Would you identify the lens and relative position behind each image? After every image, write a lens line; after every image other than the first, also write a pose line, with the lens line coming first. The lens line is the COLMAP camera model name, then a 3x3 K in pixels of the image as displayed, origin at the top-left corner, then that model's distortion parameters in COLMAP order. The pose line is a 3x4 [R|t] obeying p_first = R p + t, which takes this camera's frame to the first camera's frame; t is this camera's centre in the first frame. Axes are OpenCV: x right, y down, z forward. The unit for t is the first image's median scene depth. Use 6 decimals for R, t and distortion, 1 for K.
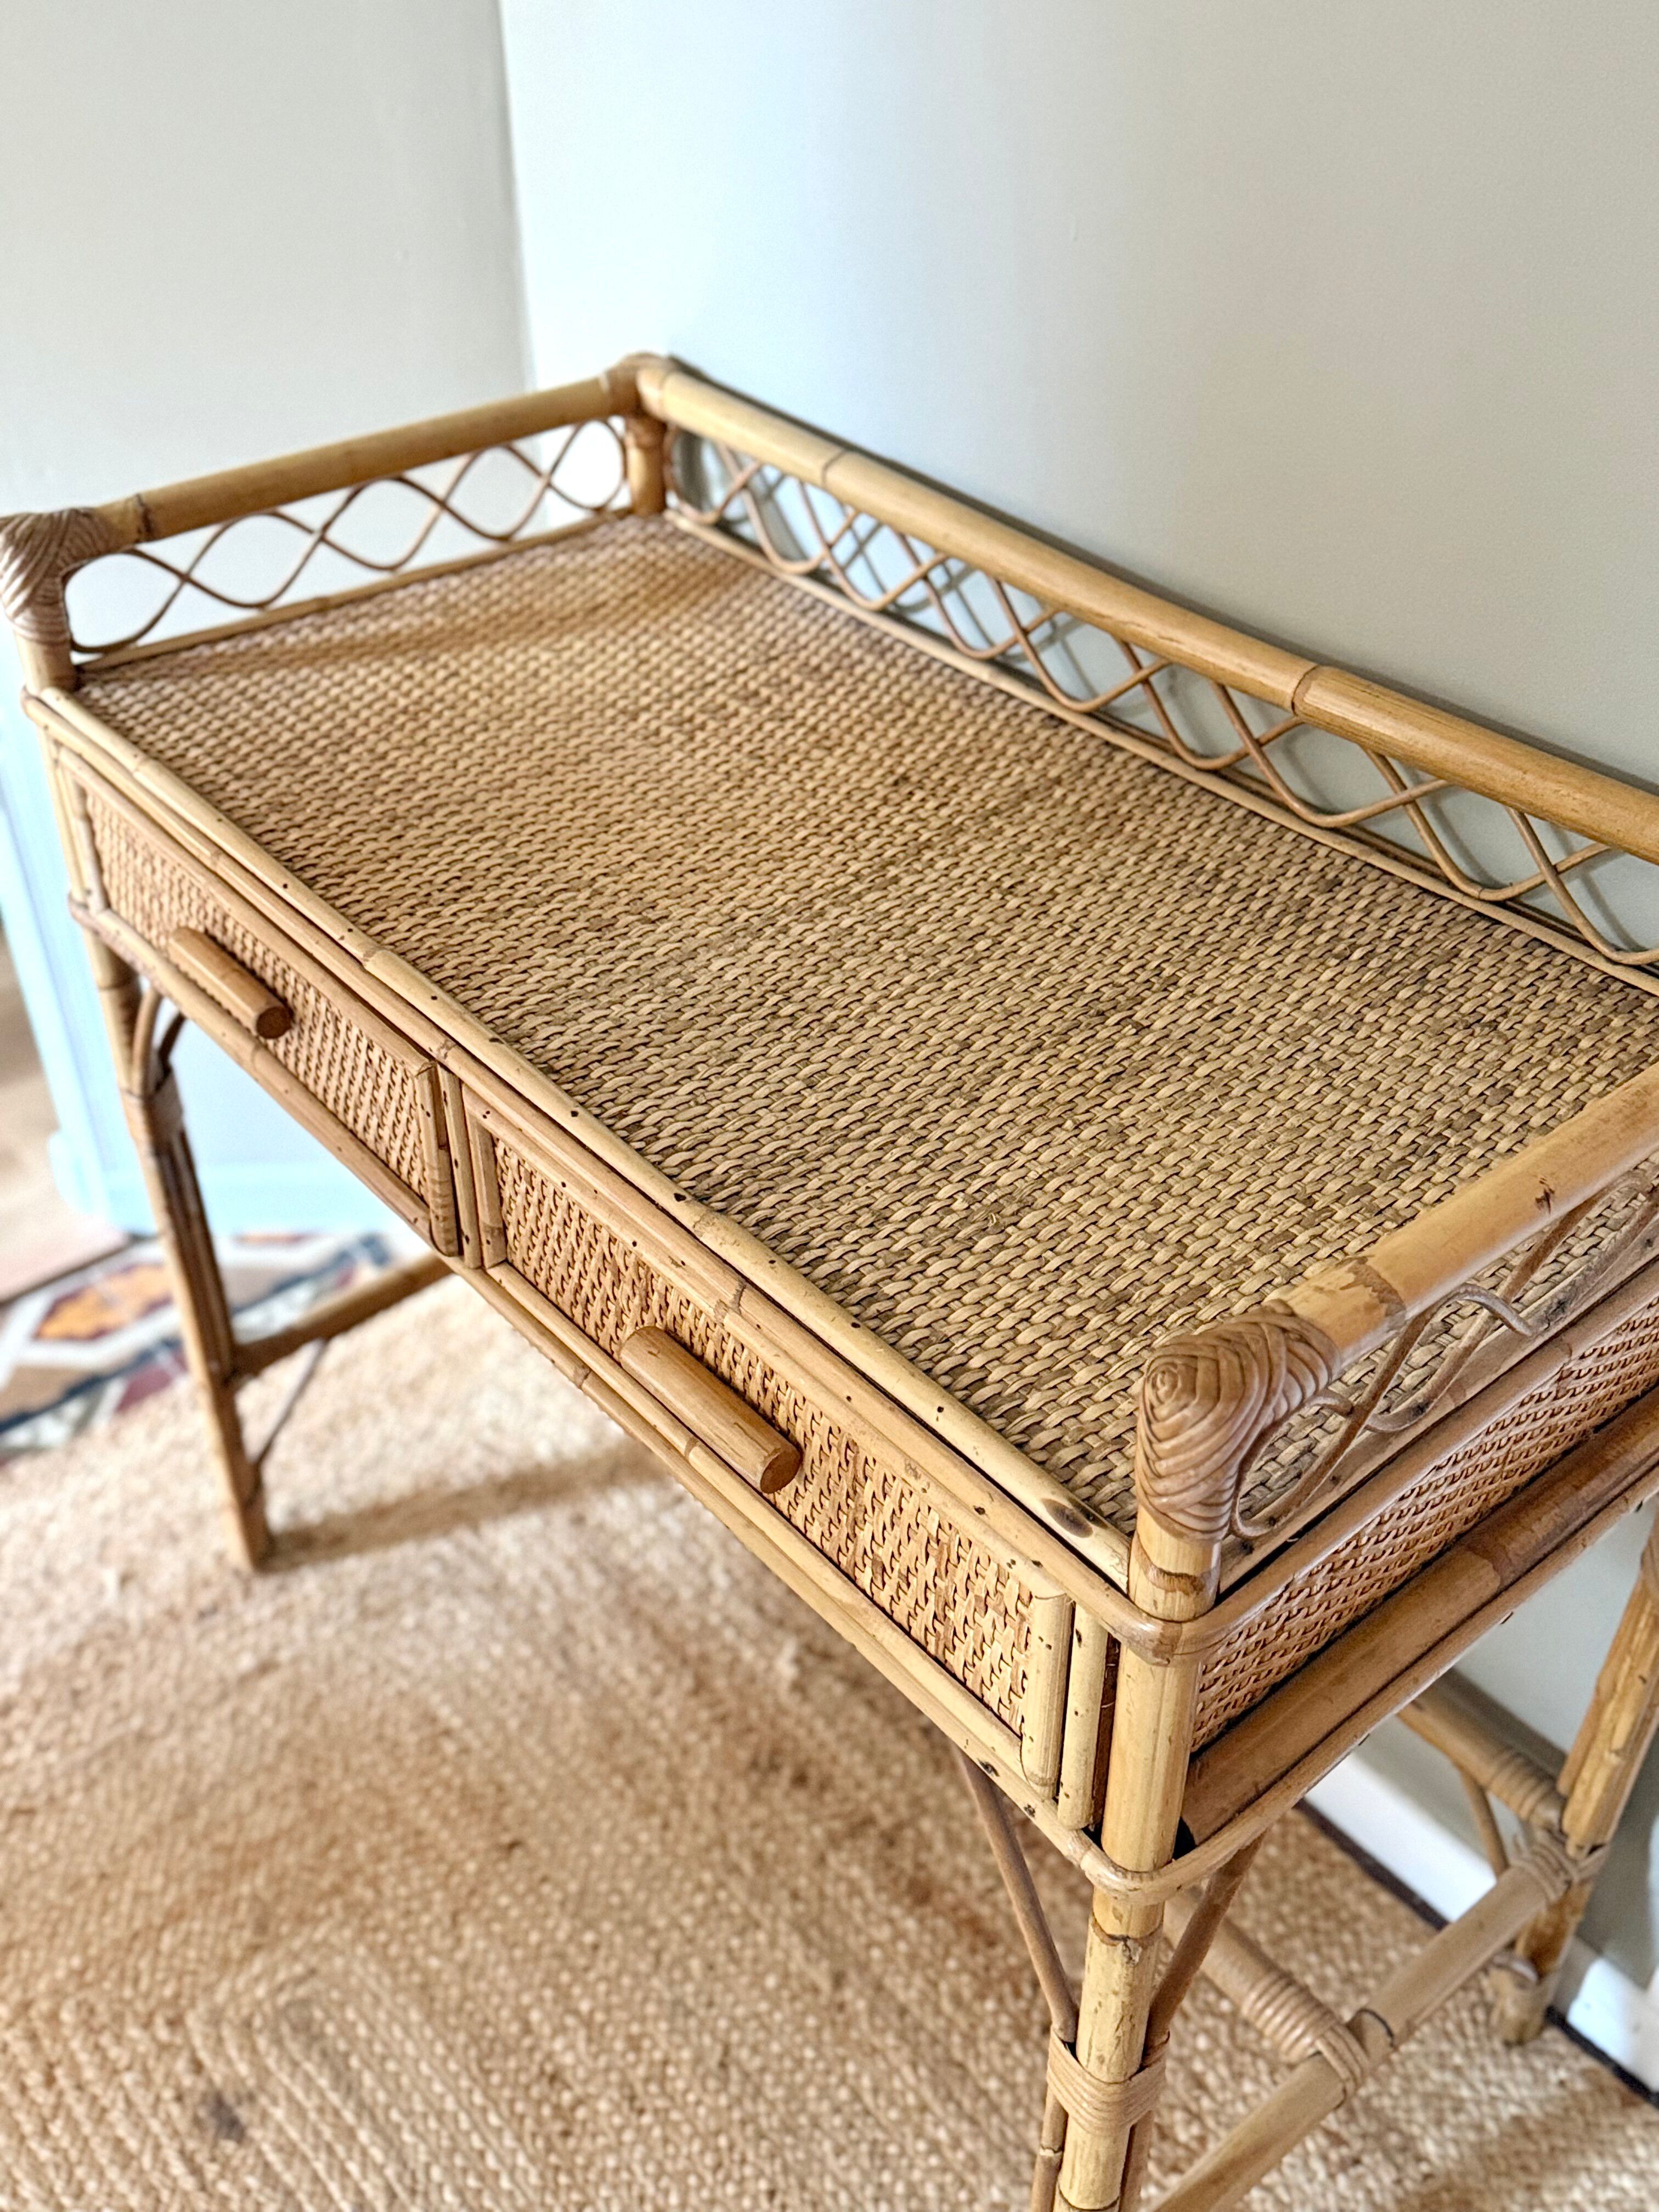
lens RADIAL K [[2100.9, 0, 839.2], [0, 2100.9, 1102.6], [0, 0, 1]] dist [0.178096, -0.430567]
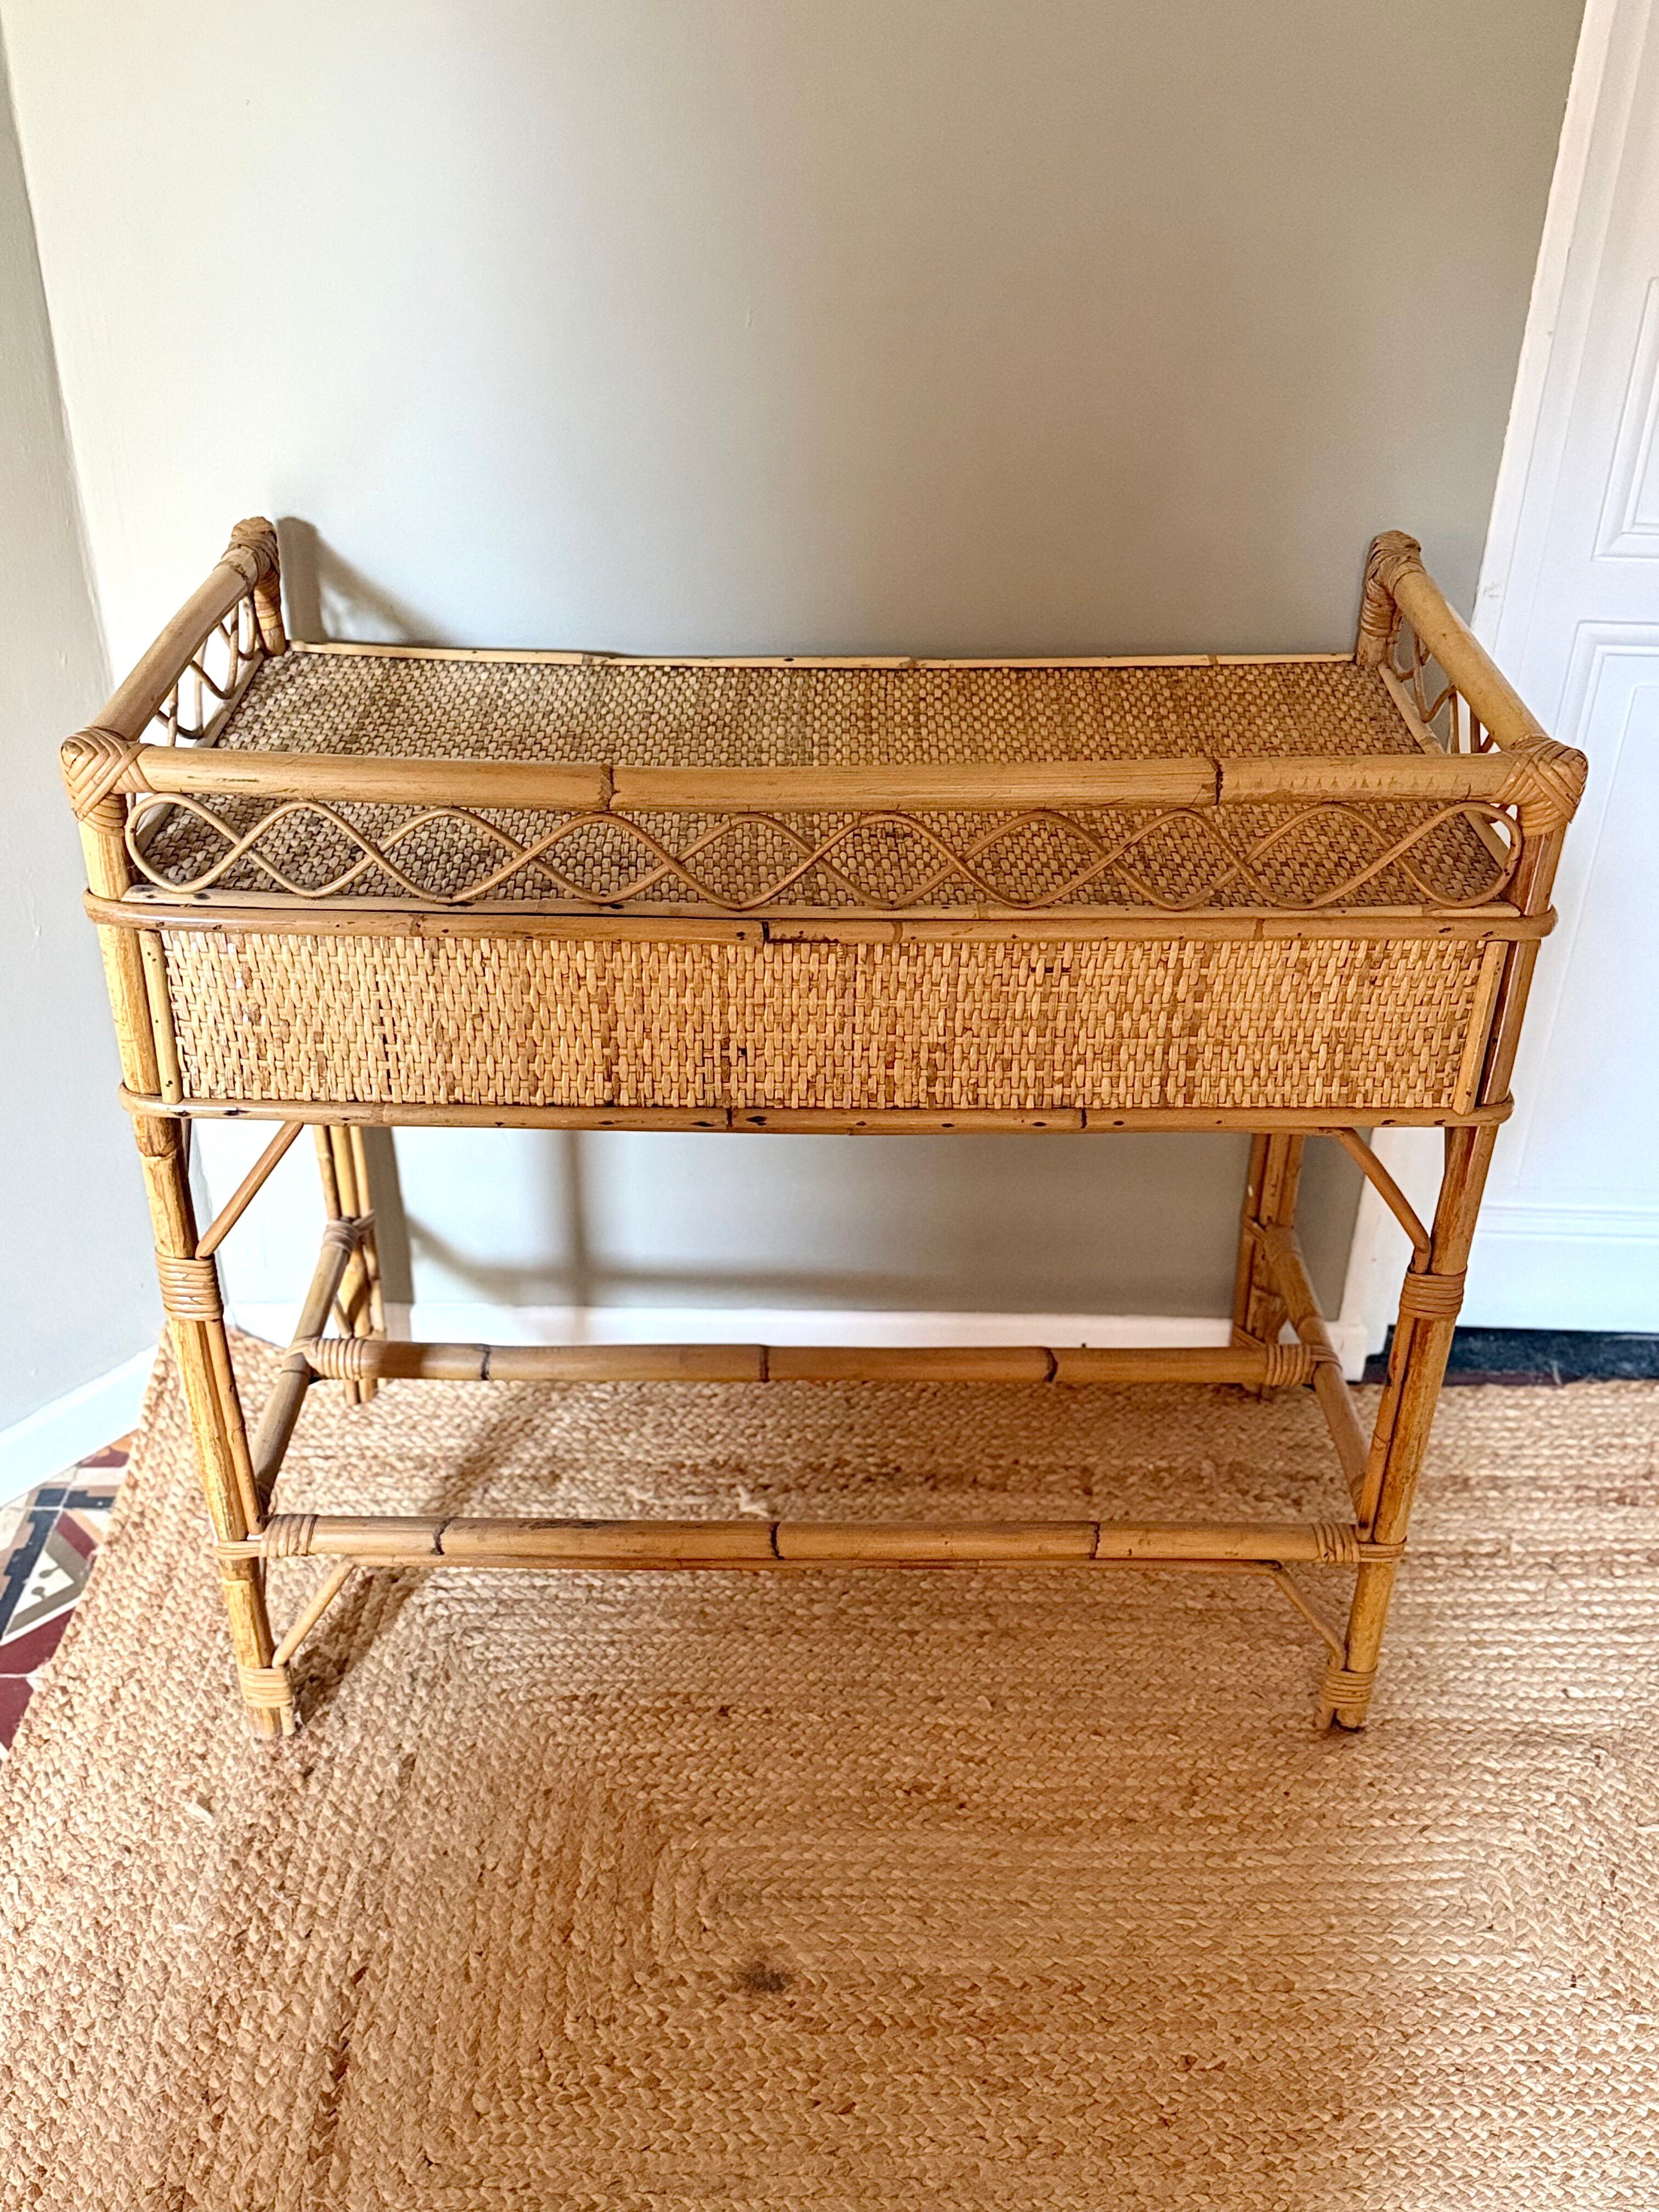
lens RADIAL K [[2075.3, 0, 842.1], [0, 2075.3, 1098.3], [0, 0, 1]] dist [0.199570, -0.478073]
pose [[0.656322, -0.382623, 0.650262, -0.886067], [0.441862, 0.893528, 0.079785, -0.022171], [-0.611555, 0.234962, 0.755509, 0.003756]]
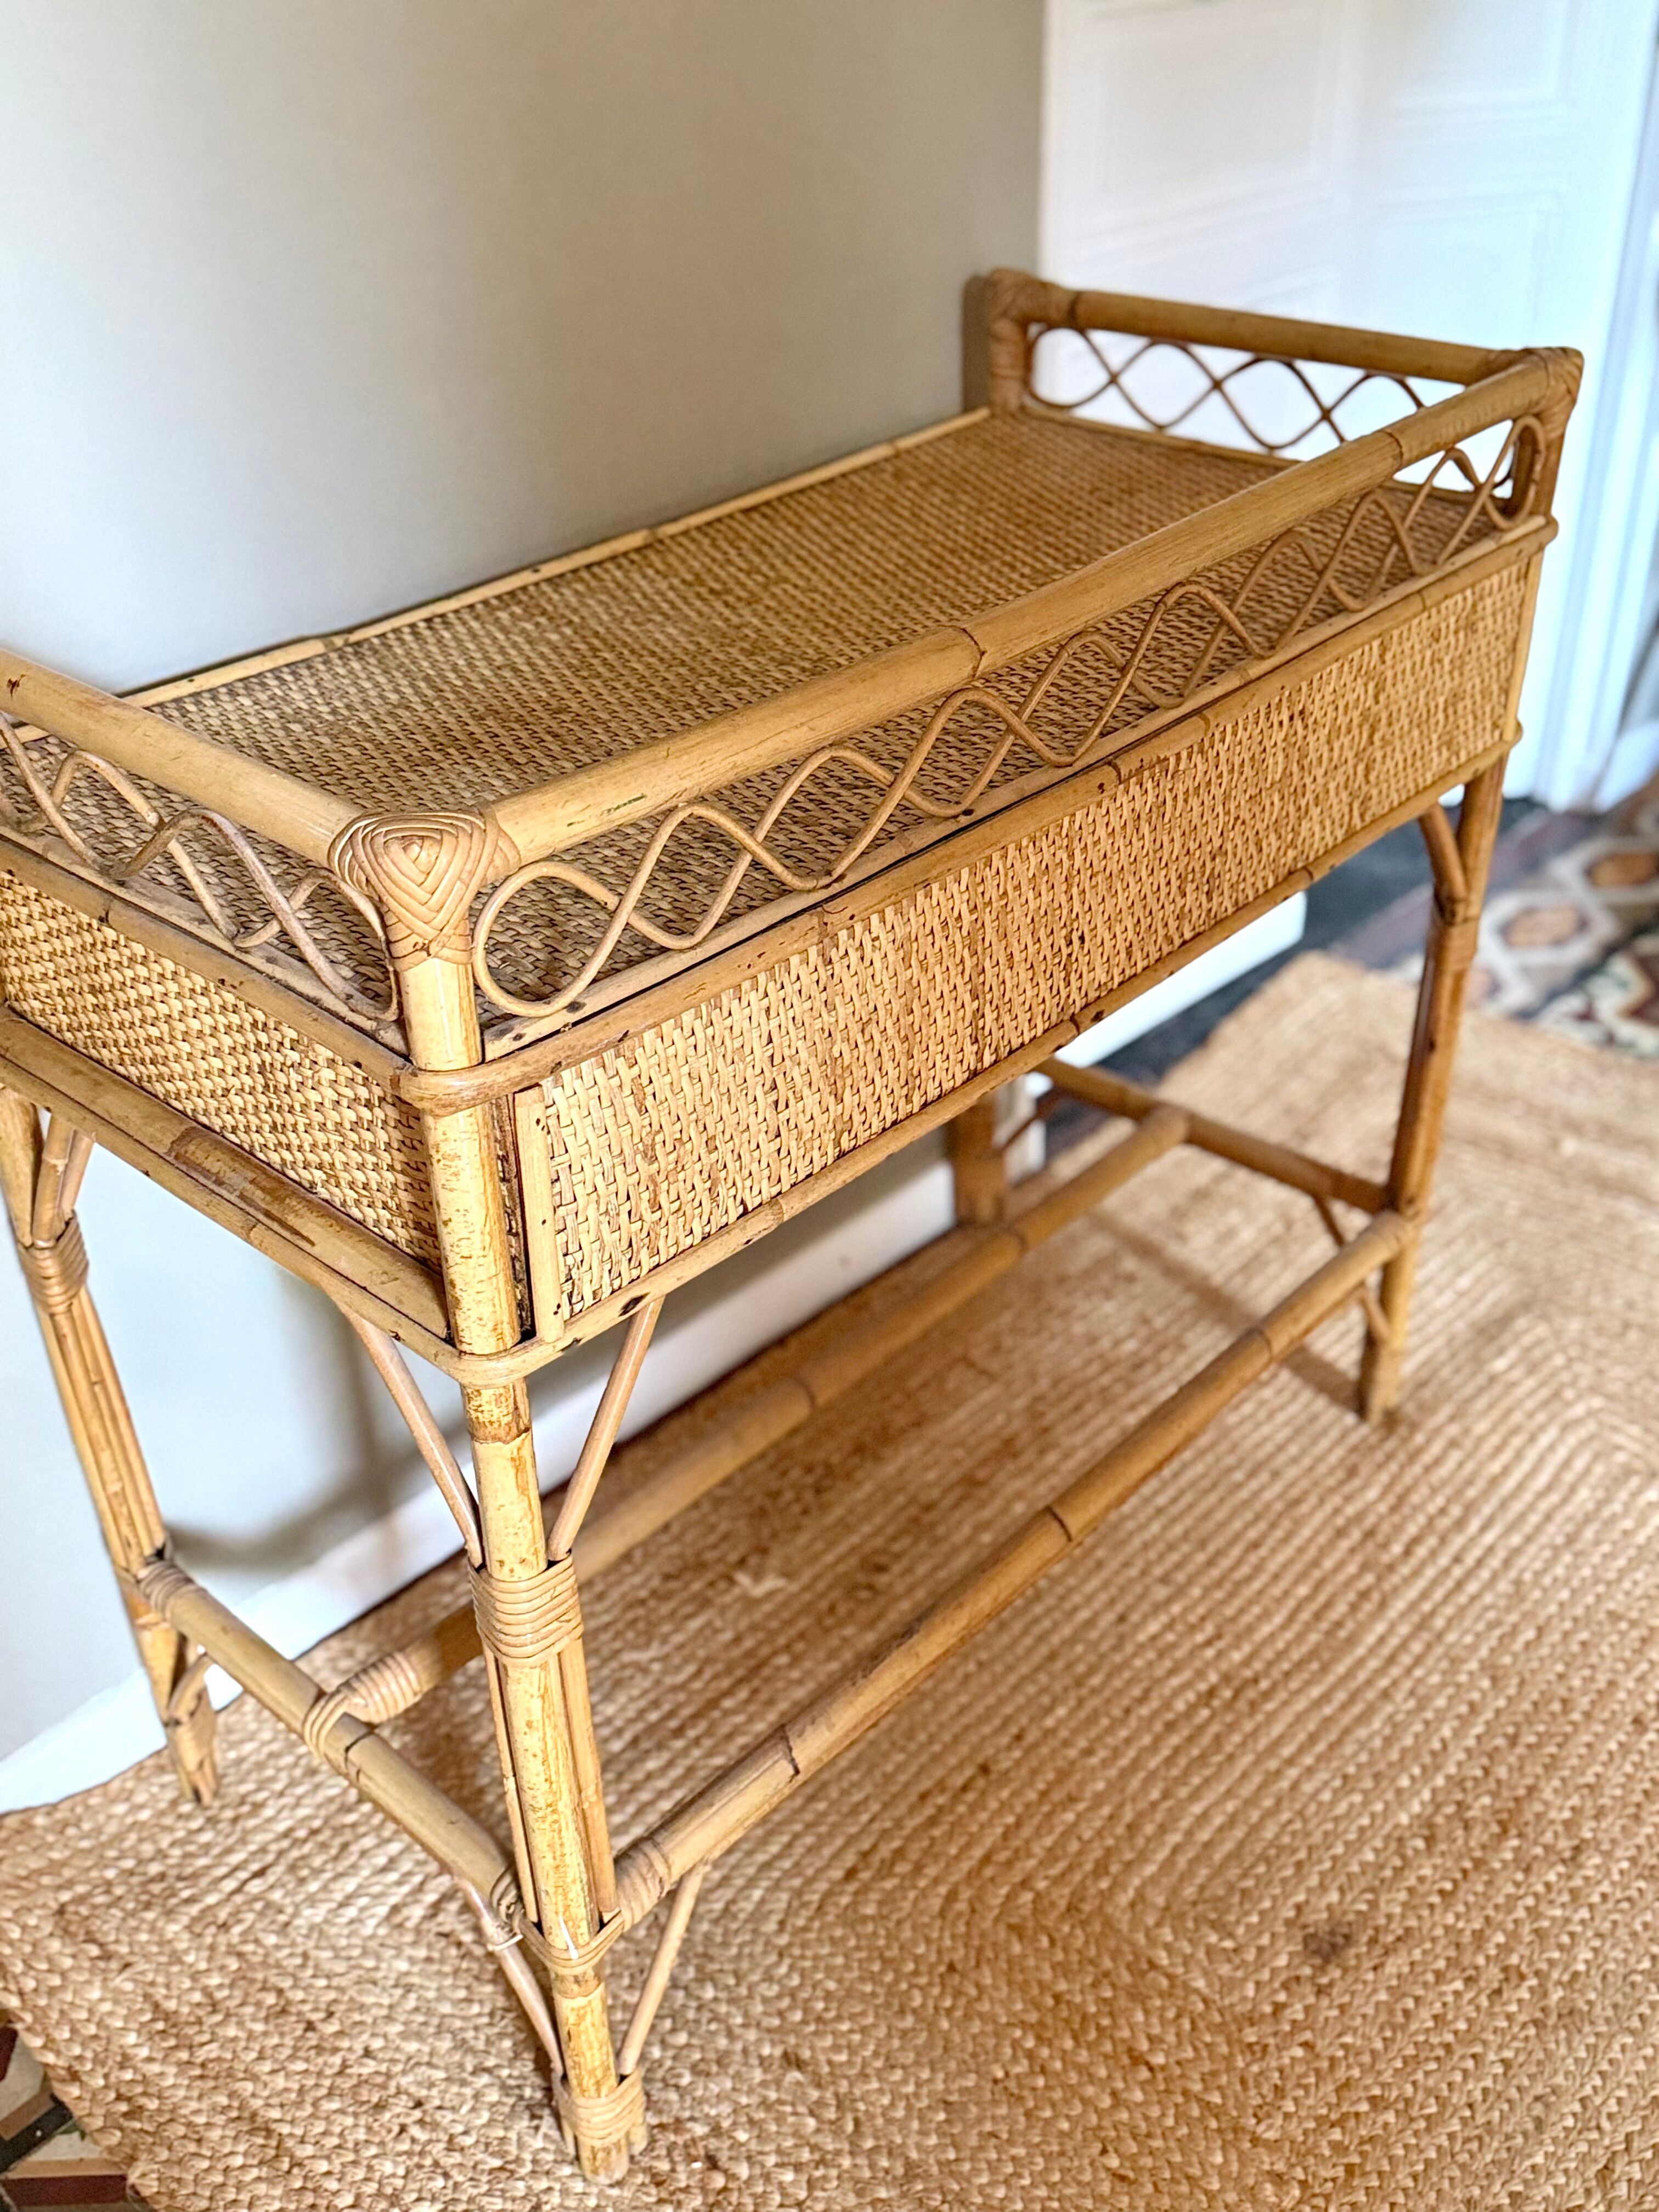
lens RADIAL K [[2104.9, 0, 805.3], [0, 2104.9, 1097.7], [0, 0, 1]] dist [0.096796, -0.212445]
pose [[-0.088616, -0.520542, 0.849225, -0.986332], [0.629761, 0.631270, 0.452659, -0.419055], [-0.771718, 0.574922, 0.271876, 0.743713]]
